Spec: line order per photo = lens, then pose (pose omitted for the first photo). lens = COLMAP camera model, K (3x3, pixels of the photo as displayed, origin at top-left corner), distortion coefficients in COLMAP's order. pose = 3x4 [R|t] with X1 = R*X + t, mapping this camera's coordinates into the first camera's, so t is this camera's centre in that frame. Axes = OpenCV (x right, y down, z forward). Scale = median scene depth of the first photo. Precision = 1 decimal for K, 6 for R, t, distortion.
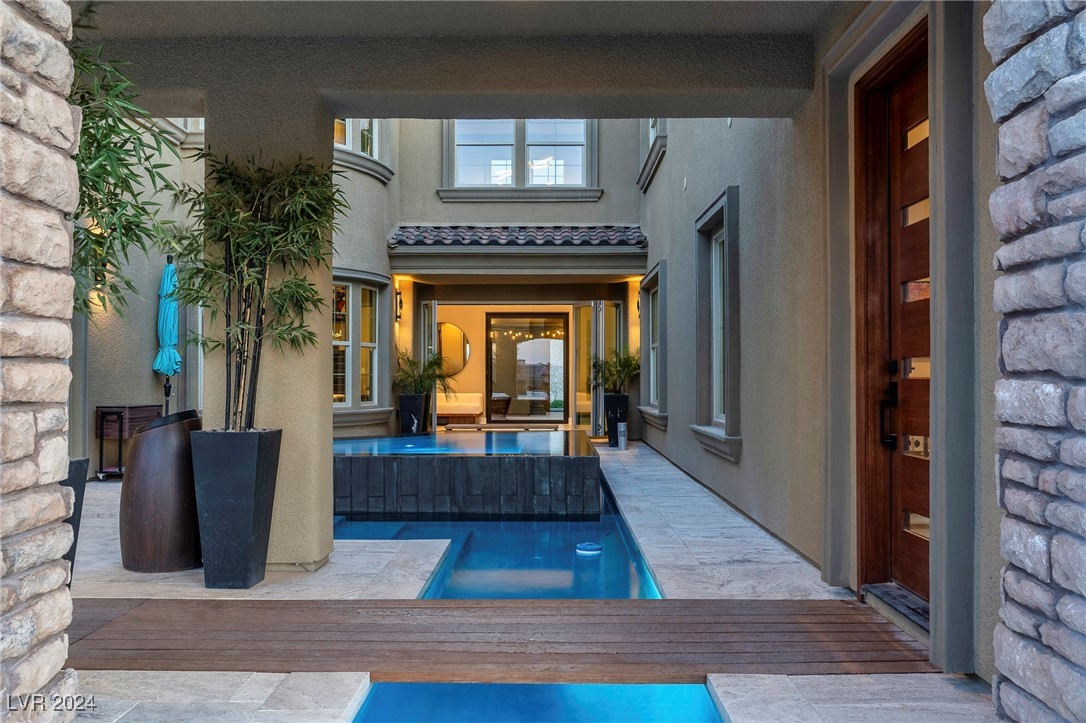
lens RADIAL K [[859.1, 0, 543.0], [0, 859.1, 361.5], [0, 0, 1]] dist [-0.005237, -0.000081]
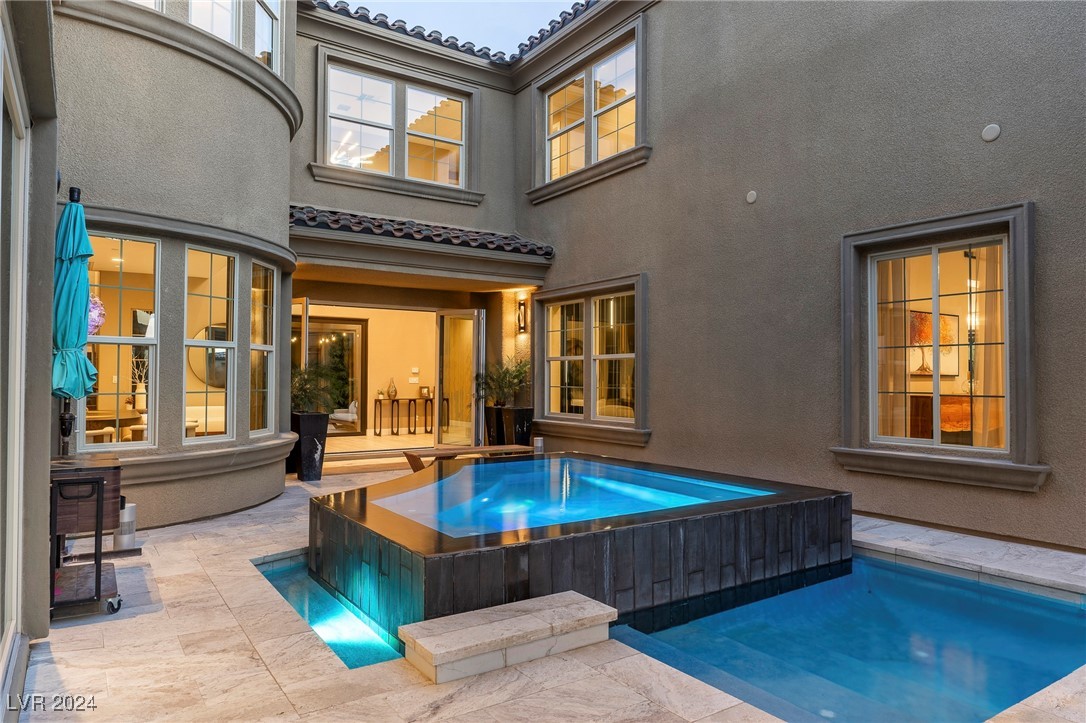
lens RADIAL K [[699.3, 0, 543.0], [0, 699.3, 361.5], [0, 0, 1]] dist [0.005291, 0.001145]
pose [[0.827212, 0.017290, 0.561624, -0.338597], [-0.013424, 0.999849, -0.011010, -0.005767], [-0.561730, 0.001568, 0.827319, 0.340818]]
